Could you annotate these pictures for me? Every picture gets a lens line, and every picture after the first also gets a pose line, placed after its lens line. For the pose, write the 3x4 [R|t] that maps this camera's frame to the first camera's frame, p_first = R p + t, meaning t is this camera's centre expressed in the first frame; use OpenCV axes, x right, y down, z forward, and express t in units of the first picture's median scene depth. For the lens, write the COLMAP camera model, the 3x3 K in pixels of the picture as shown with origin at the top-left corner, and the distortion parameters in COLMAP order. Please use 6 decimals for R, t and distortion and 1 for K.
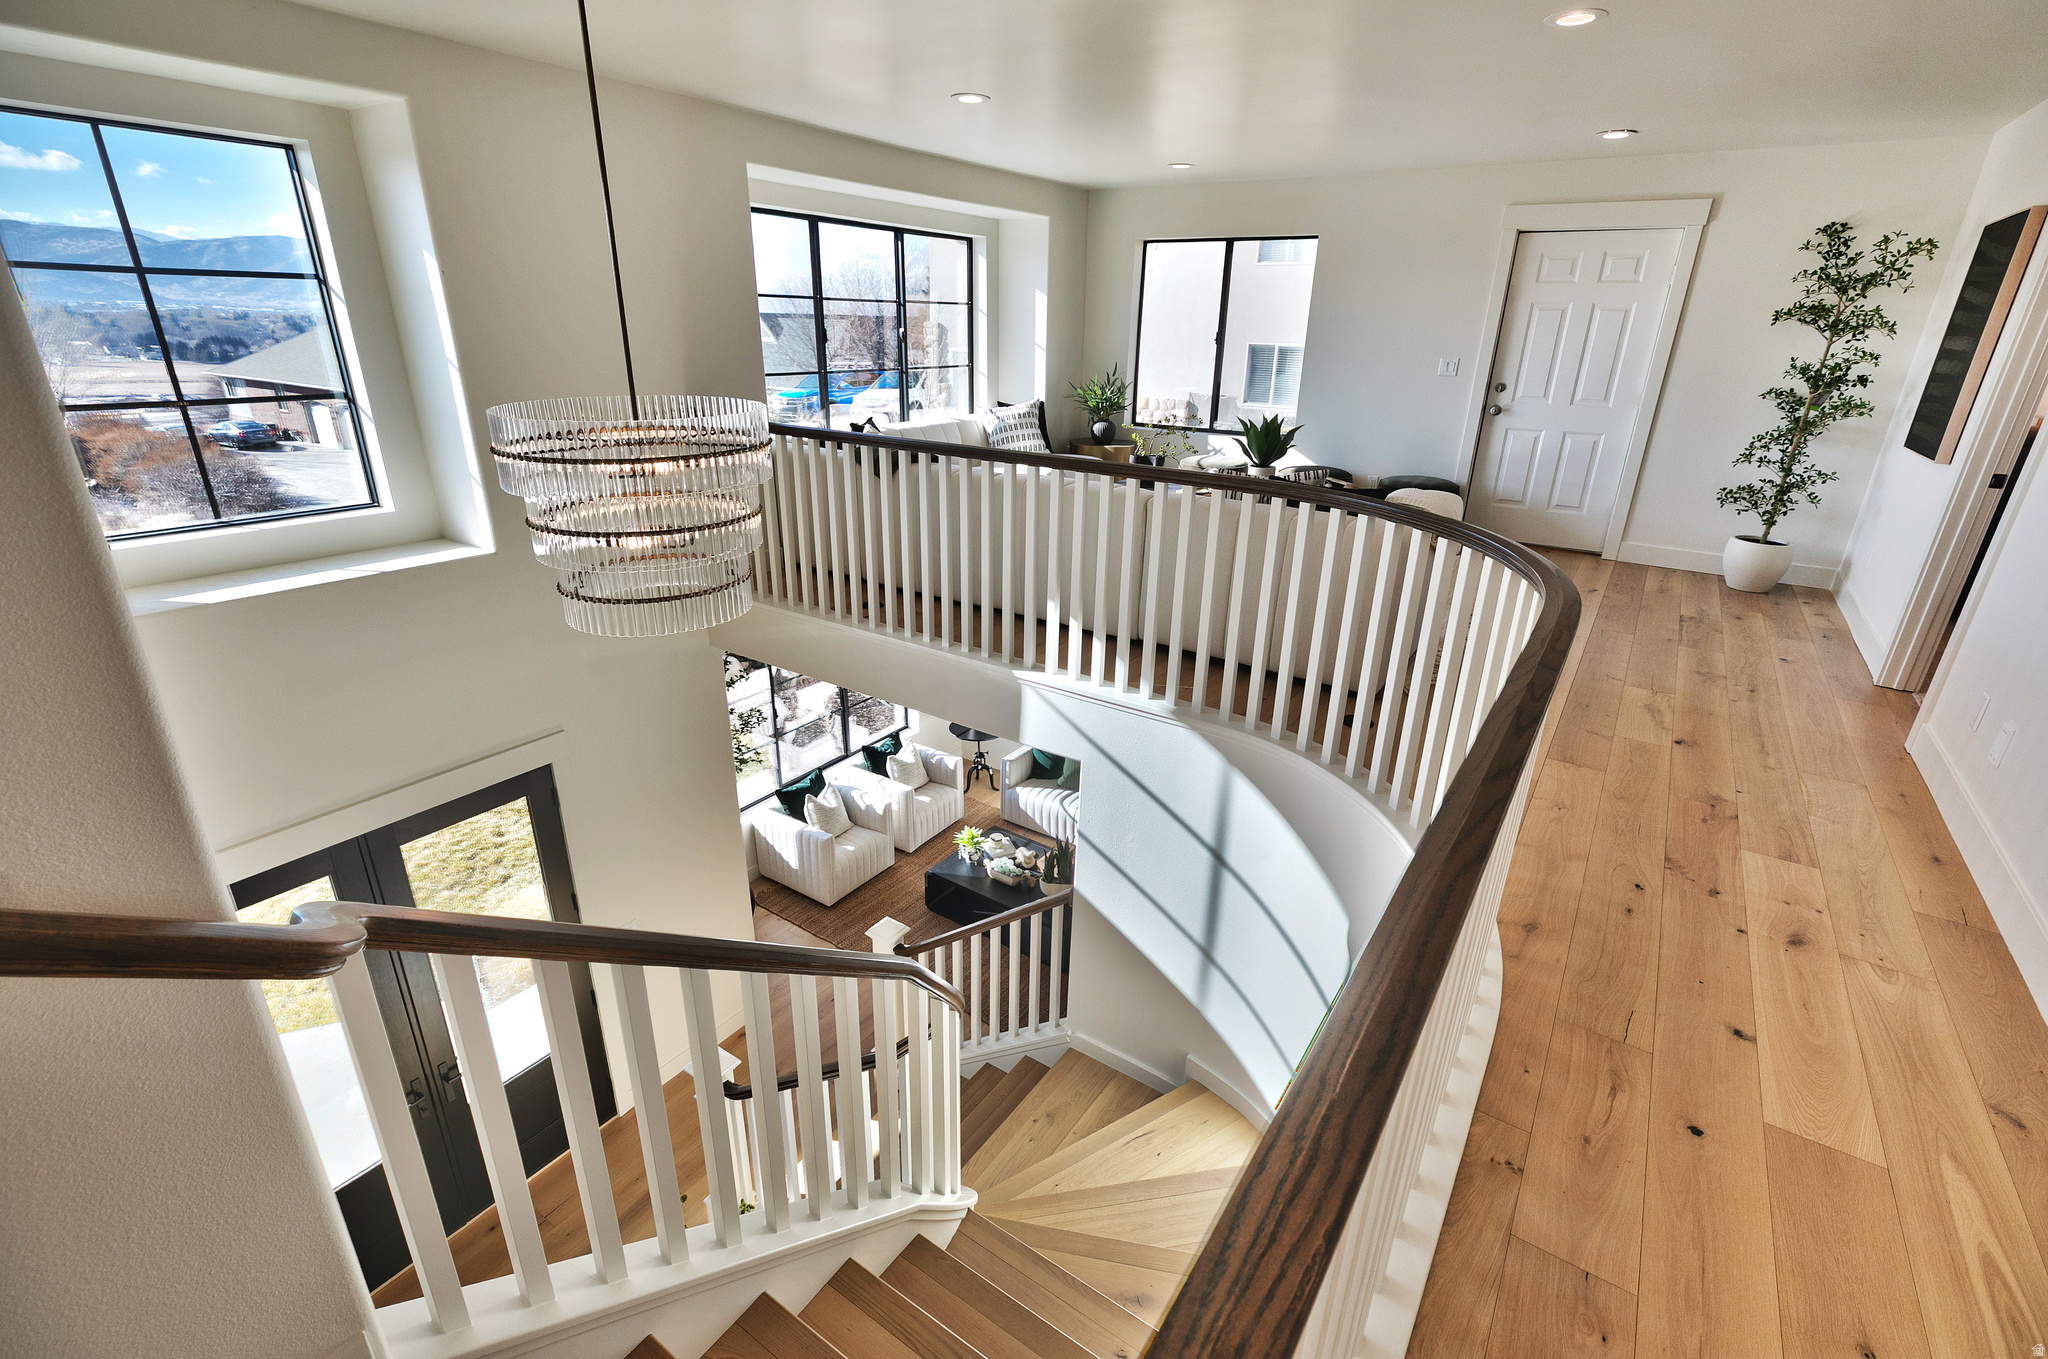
lens RADIAL K [[922.5, 0, 1019.3], [0, 922.5, 688.0], [0, 0, 1]] dist [0.009312, 0.000112]
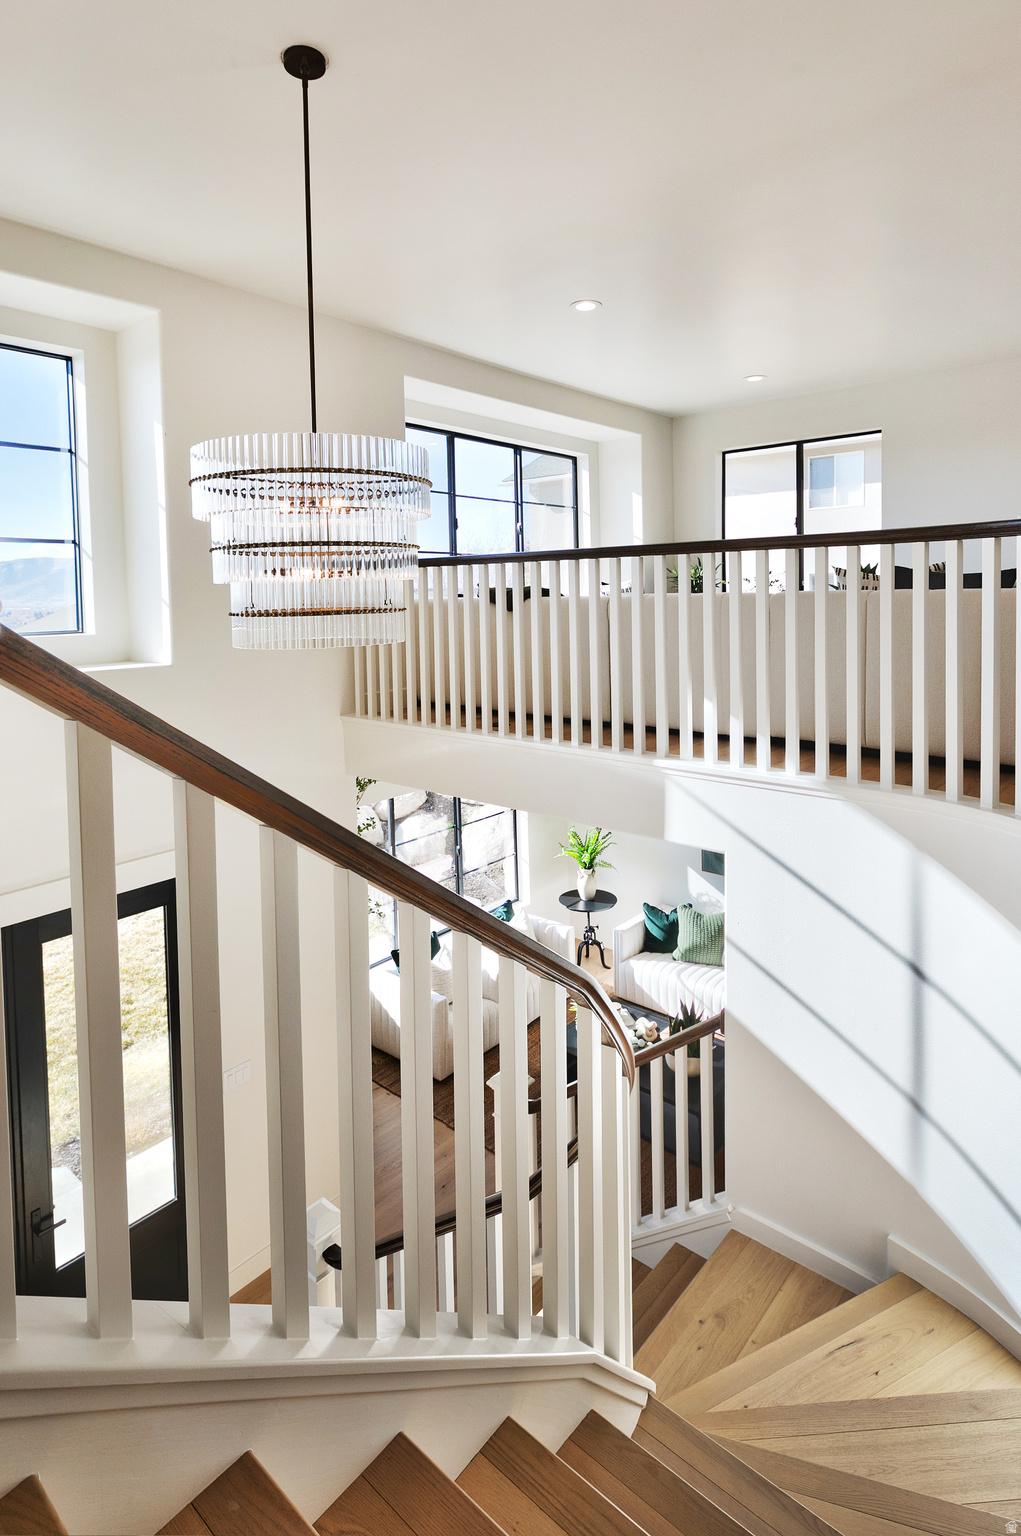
lens RADIAL K [[817.2, 0, 497.3], [0, 817.2, 632.3], [0, 0, 1]] dist [0.010531, -0.002446]
pose [[0.992032, -0.032634, -0.121684, -0.045574], [-0.009710, 0.943191, -0.332109, 0.122398], [0.125609, 0.330644, 0.935359, 0.094707]]
